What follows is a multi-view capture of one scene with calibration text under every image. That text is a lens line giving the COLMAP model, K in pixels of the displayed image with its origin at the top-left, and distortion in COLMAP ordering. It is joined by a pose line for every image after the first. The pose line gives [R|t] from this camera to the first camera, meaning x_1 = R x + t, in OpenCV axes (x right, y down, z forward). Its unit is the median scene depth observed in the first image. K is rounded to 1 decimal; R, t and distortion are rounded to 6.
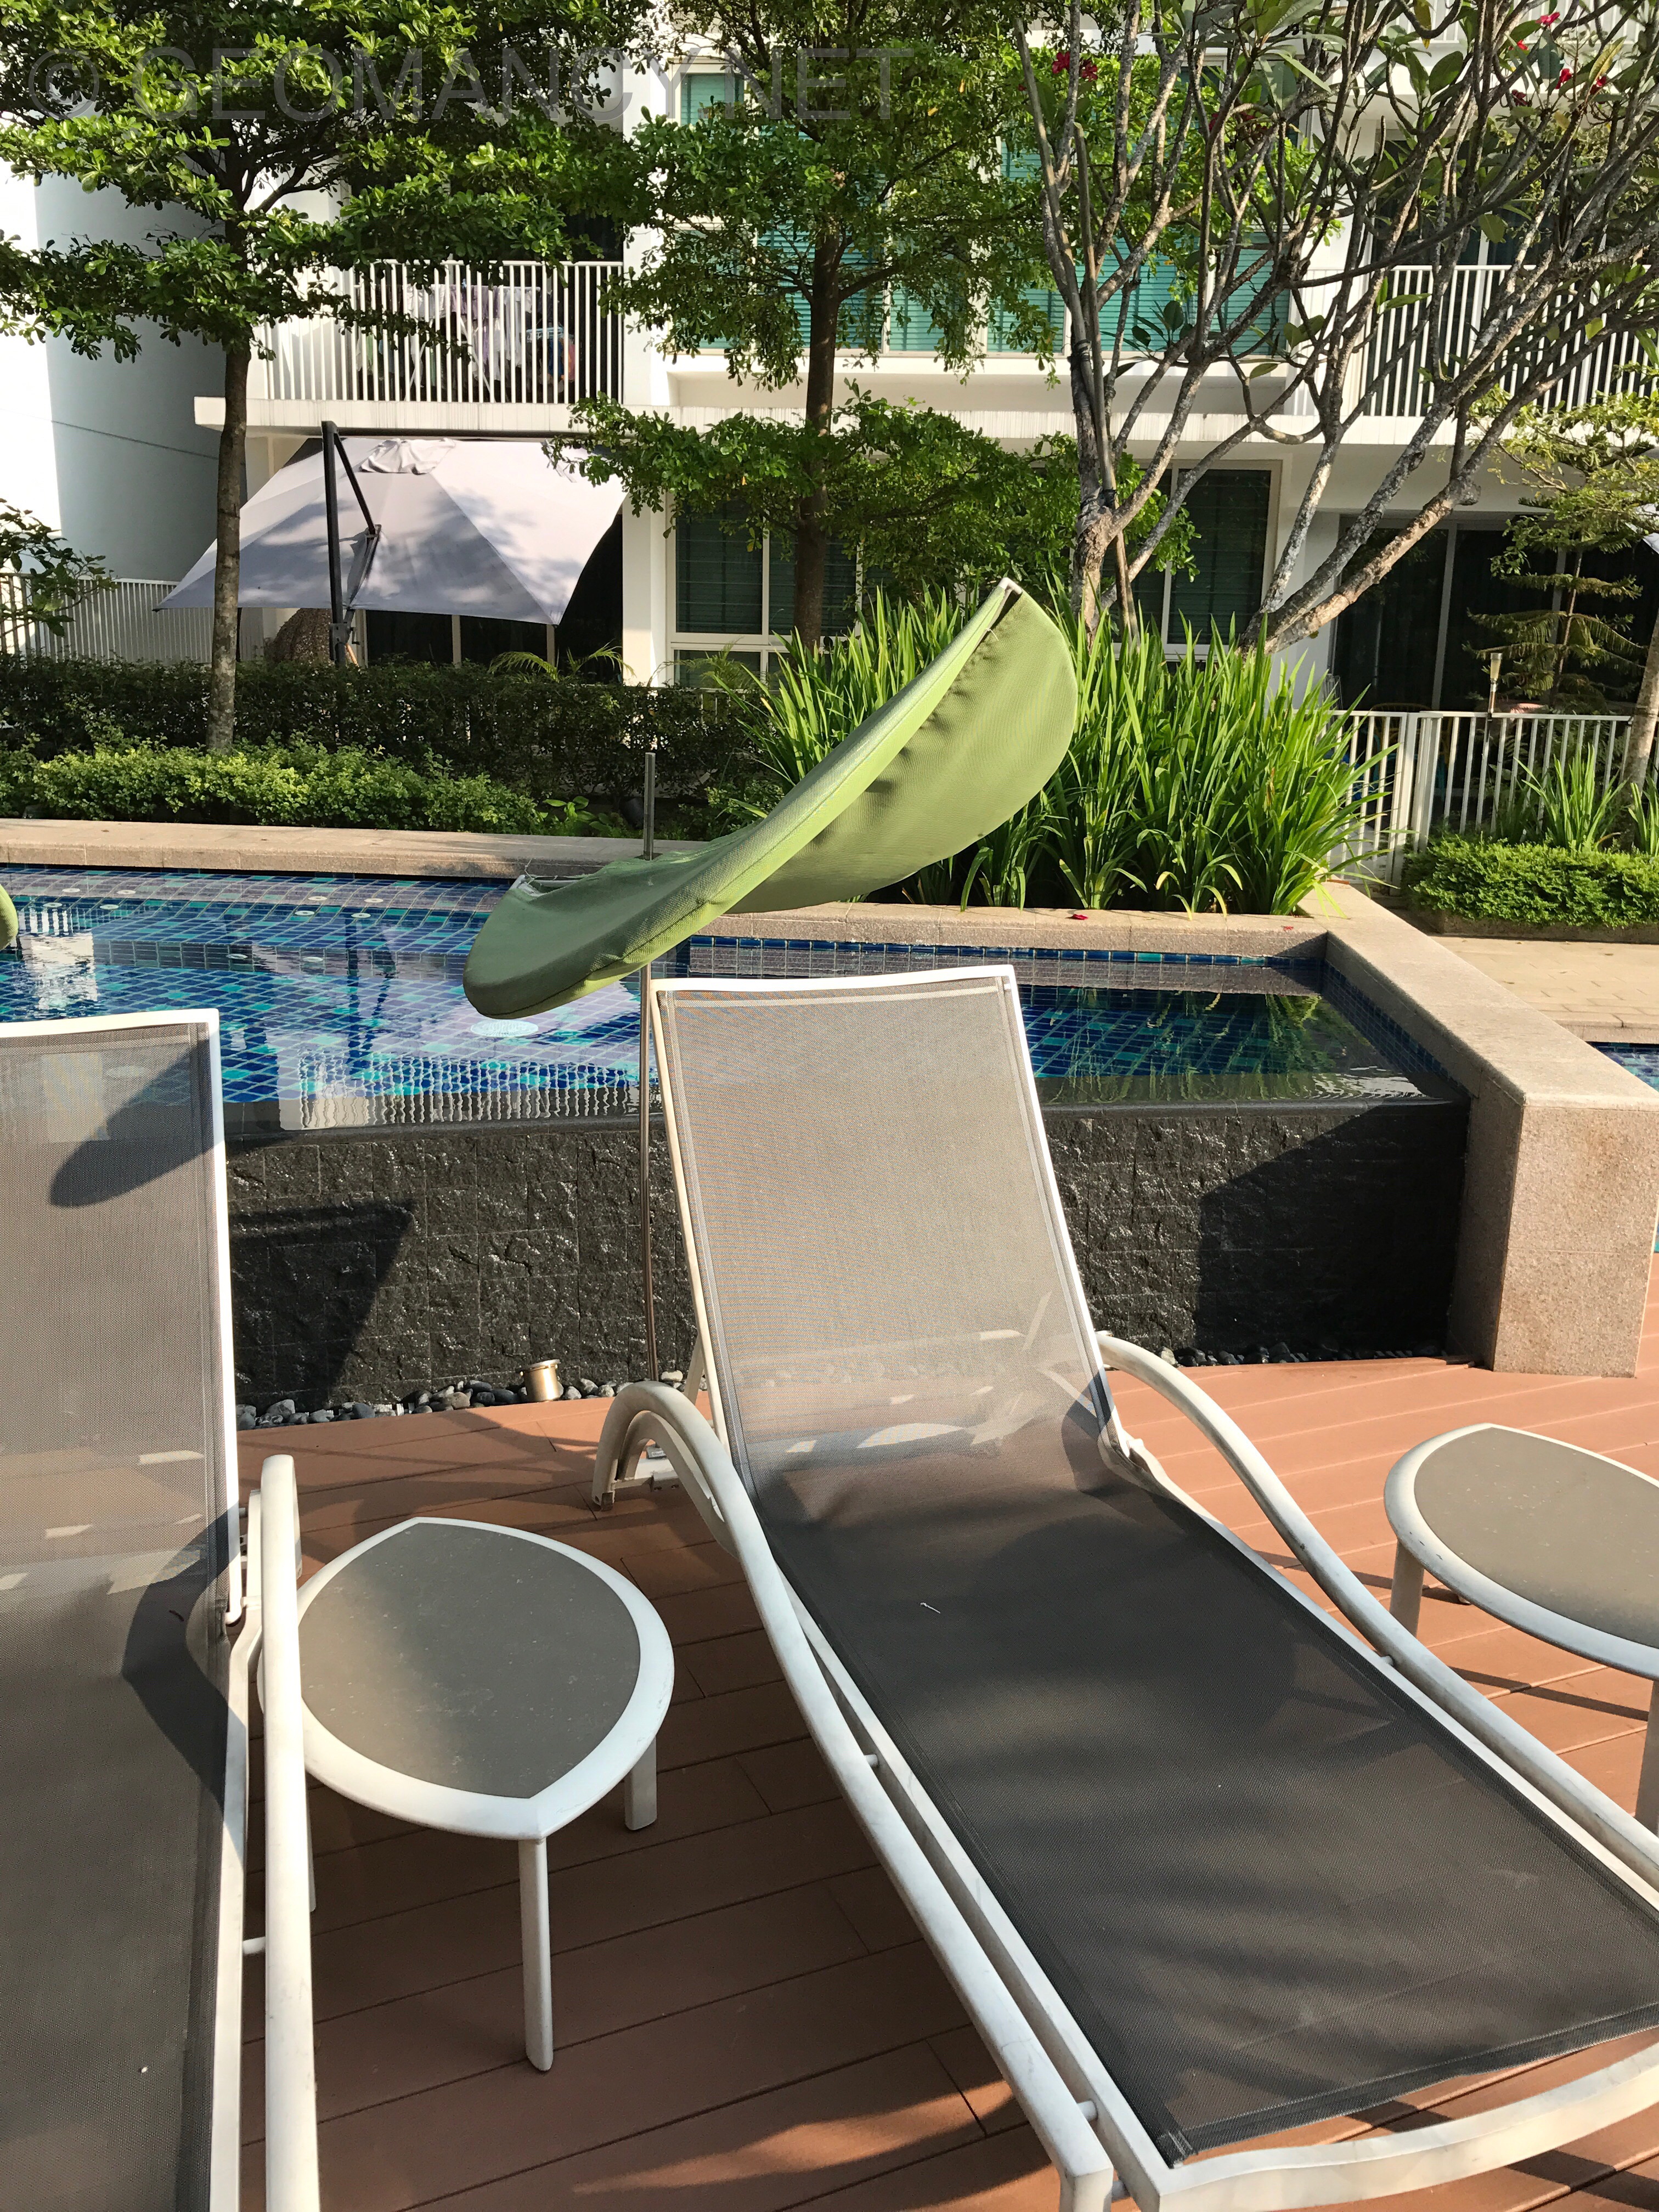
lens RADIAL K [[1821.2, 0, 836.1], [0, 1821.2, 1080.1], [0, 0, 1]] dist [0.010543, 0.005601]
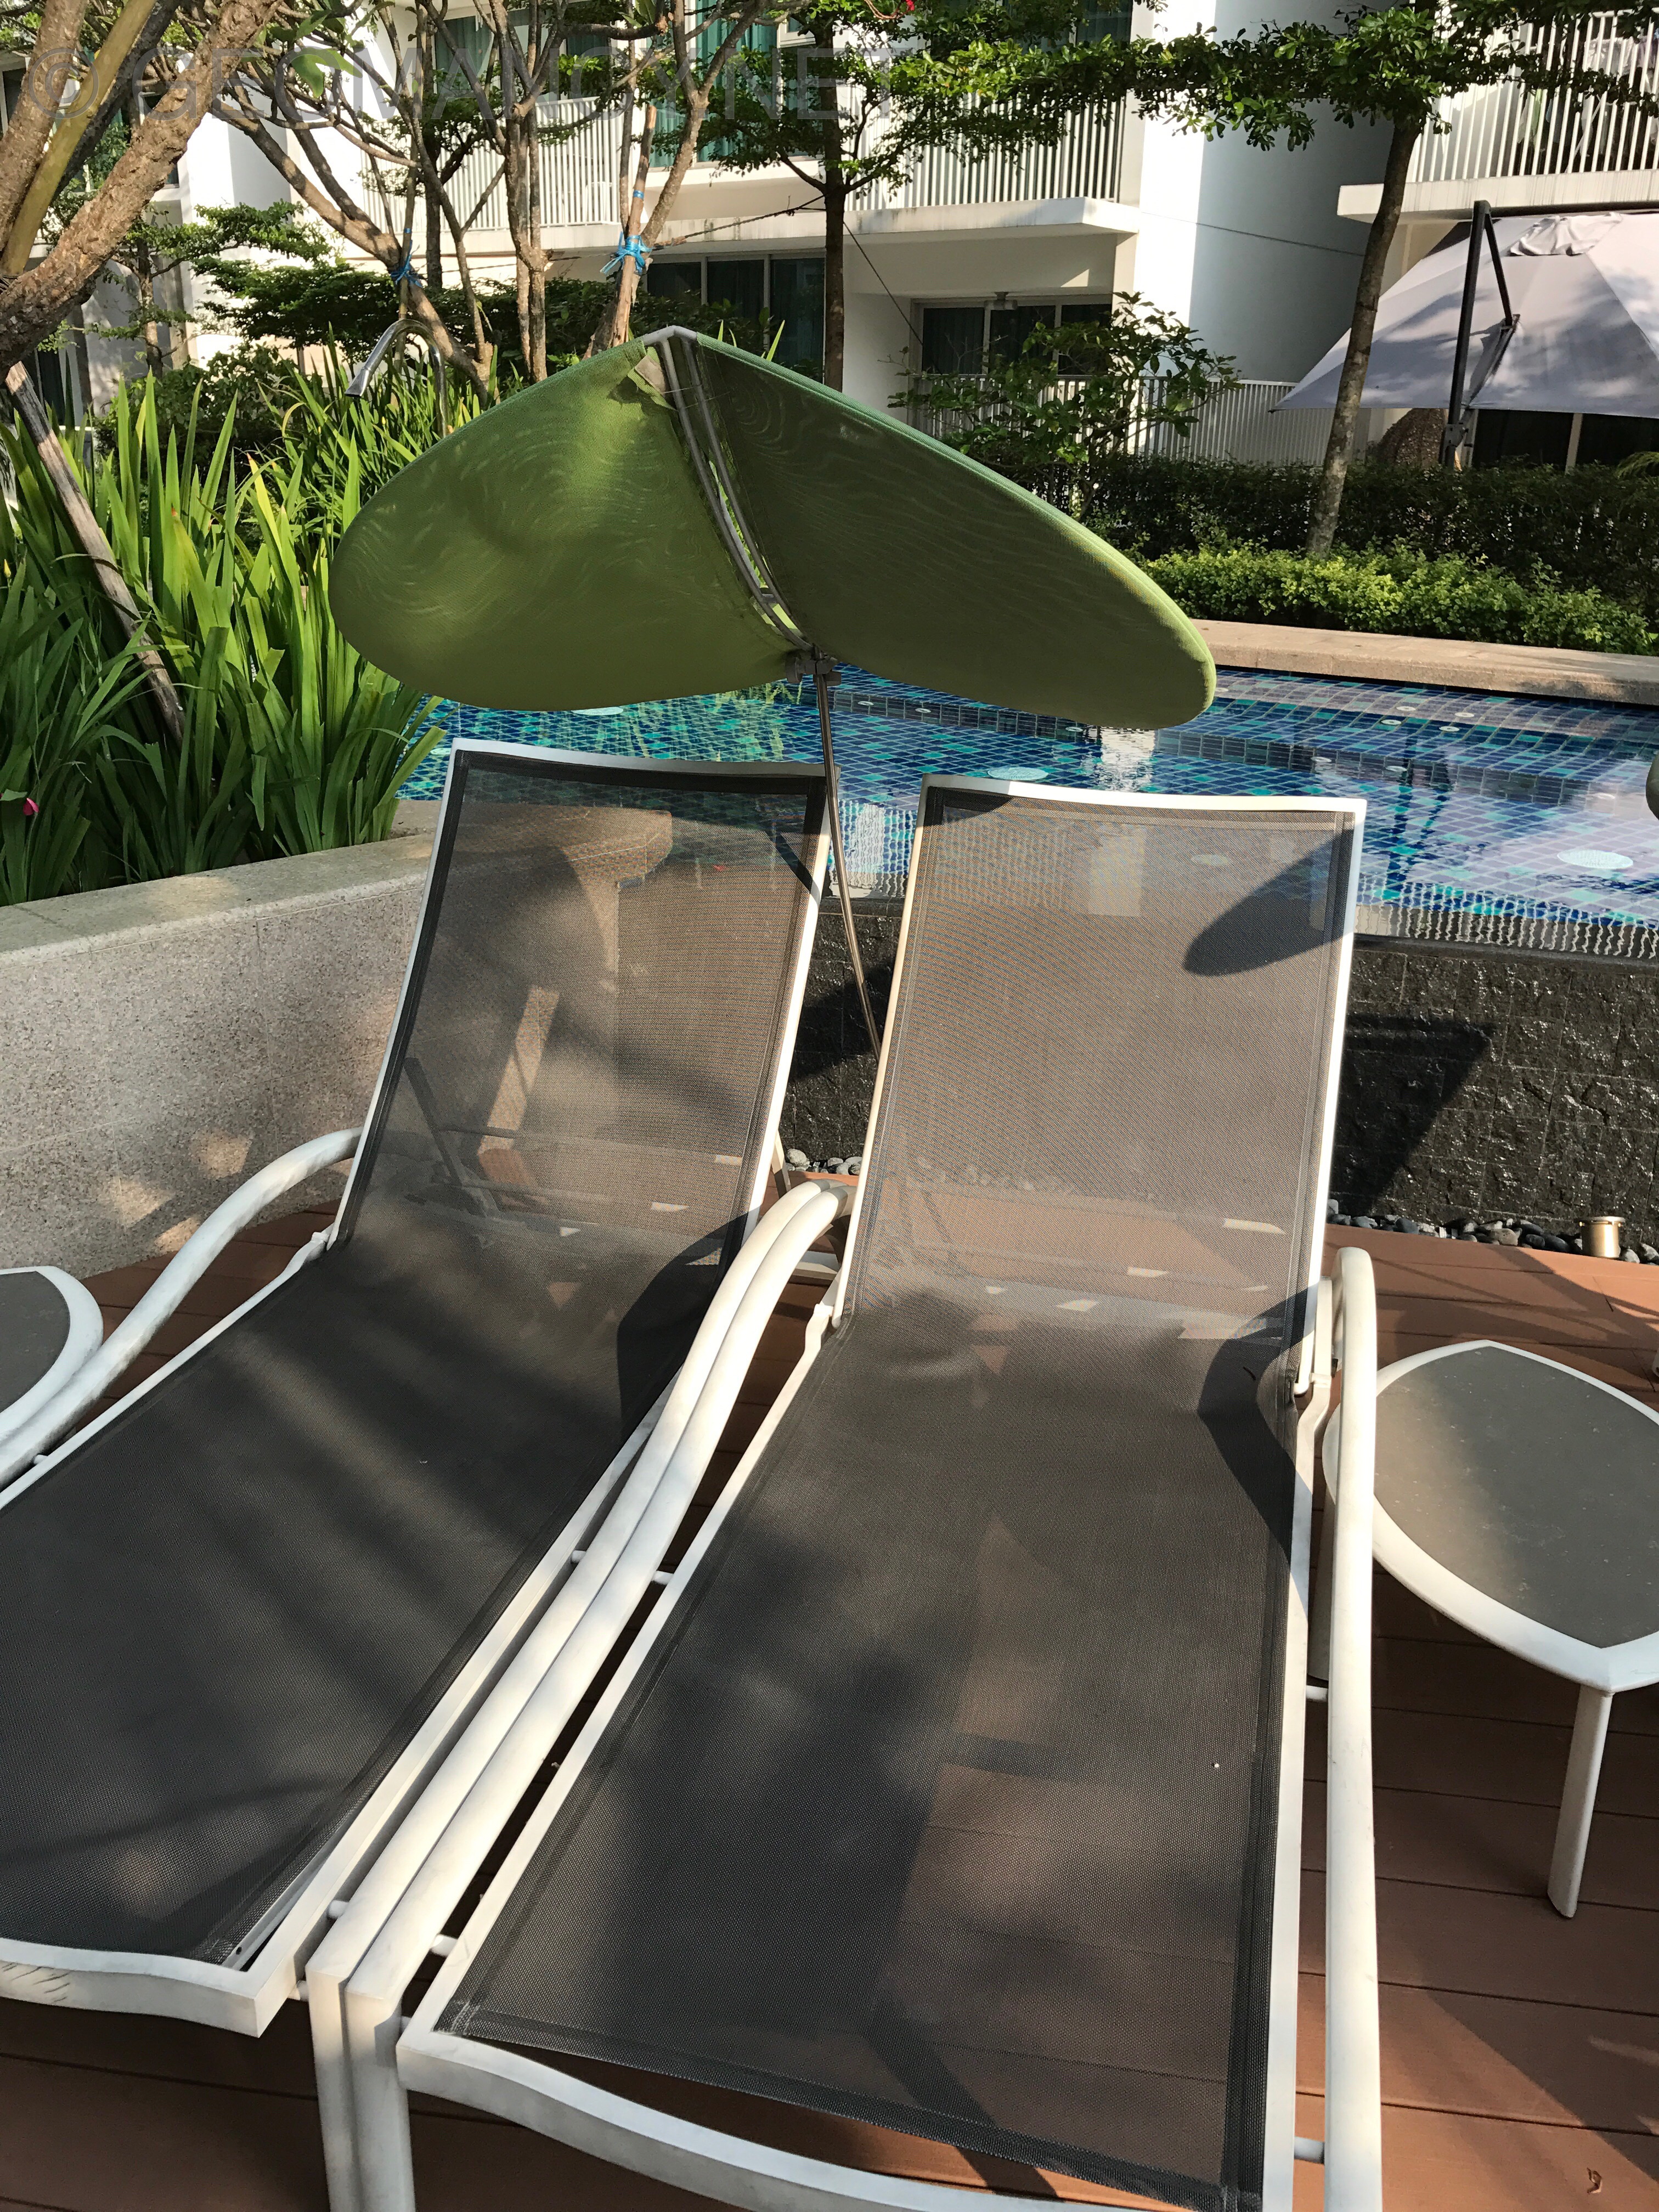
lens RADIAL K [[1821.2, 0, 836.1], [0, 1821.2, 1080.1], [0, 0, 1]] dist [0.010543, 0.005601]
pose [[0.850262, 0.172865, -0.497164, -0.022492], [-0.123976, 0.983730, 0.130017, 0.006388], [0.511551, -0.048912, 0.857860, -0.004480]]
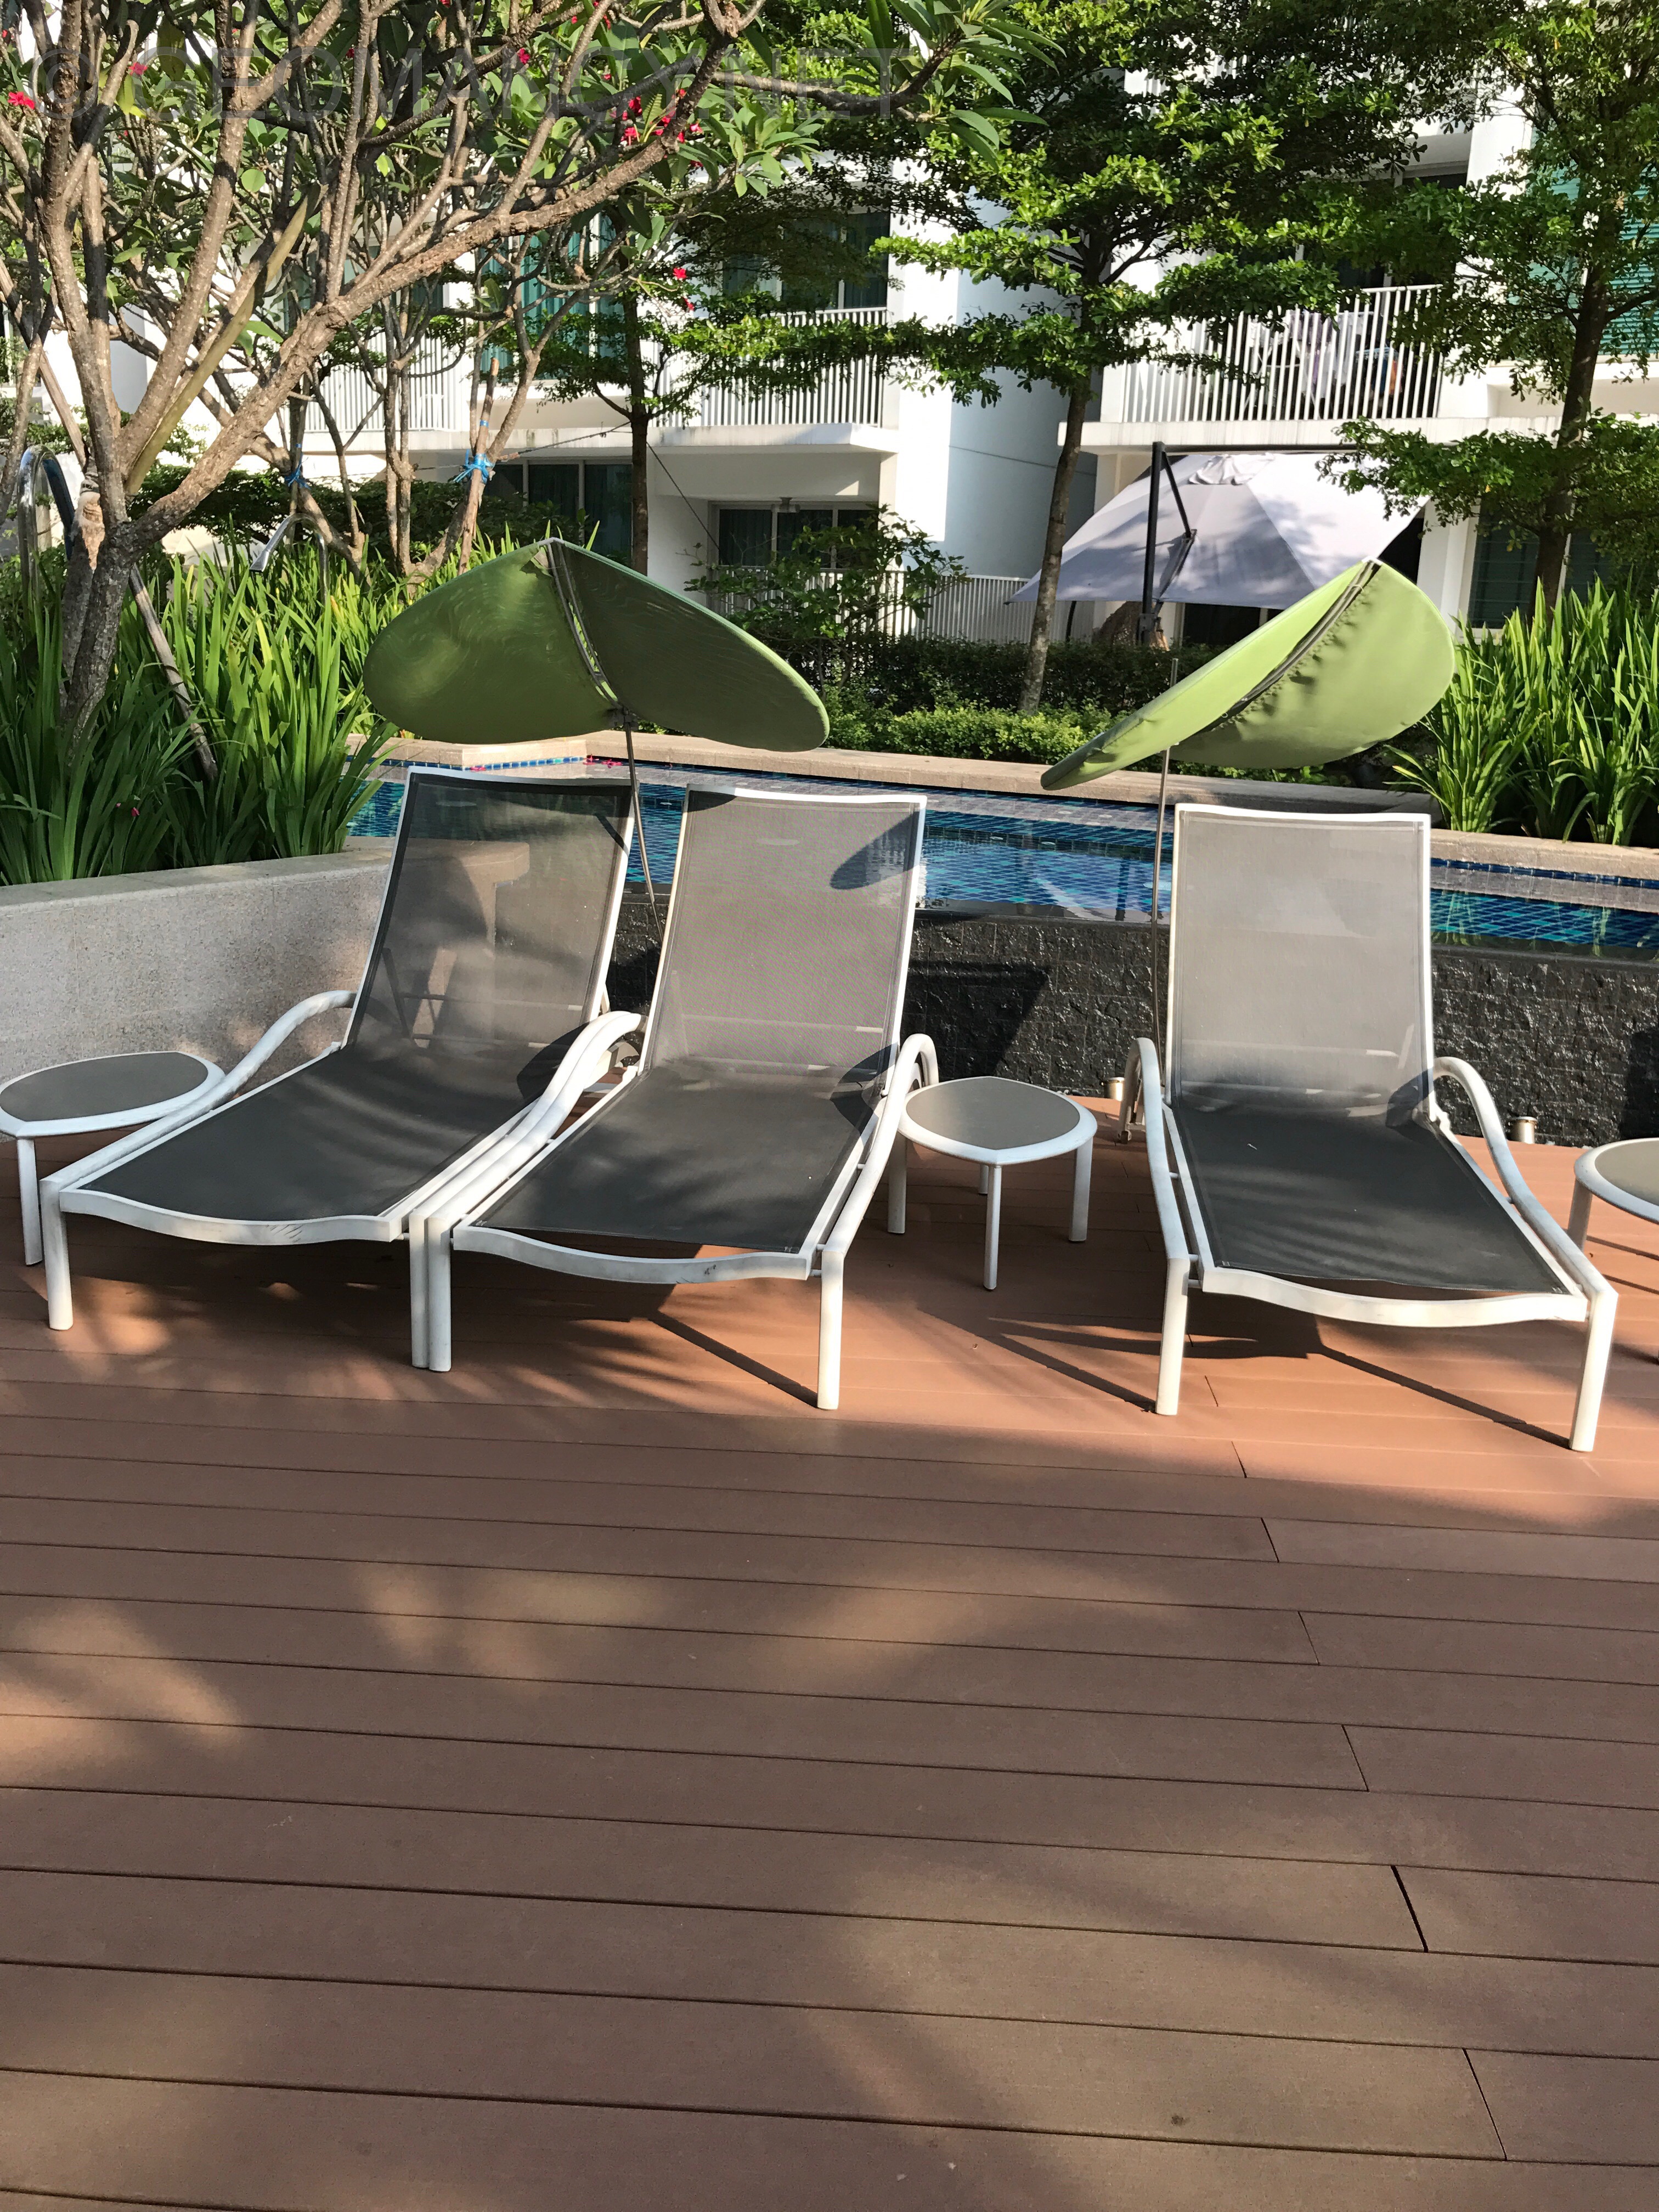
lens RADIAL K [[1820.9, 0, 802.4], [0, 1820.9, 1096.0], [0, 0, 1]] dist [0.080088, -0.223657]
pose [[0.891112, 0.125772, -0.436006, 0.140479], [-0.123773, 0.991758, 0.033119, 0.078101], [0.436577, 0.024453, 0.899334, -0.252315]]
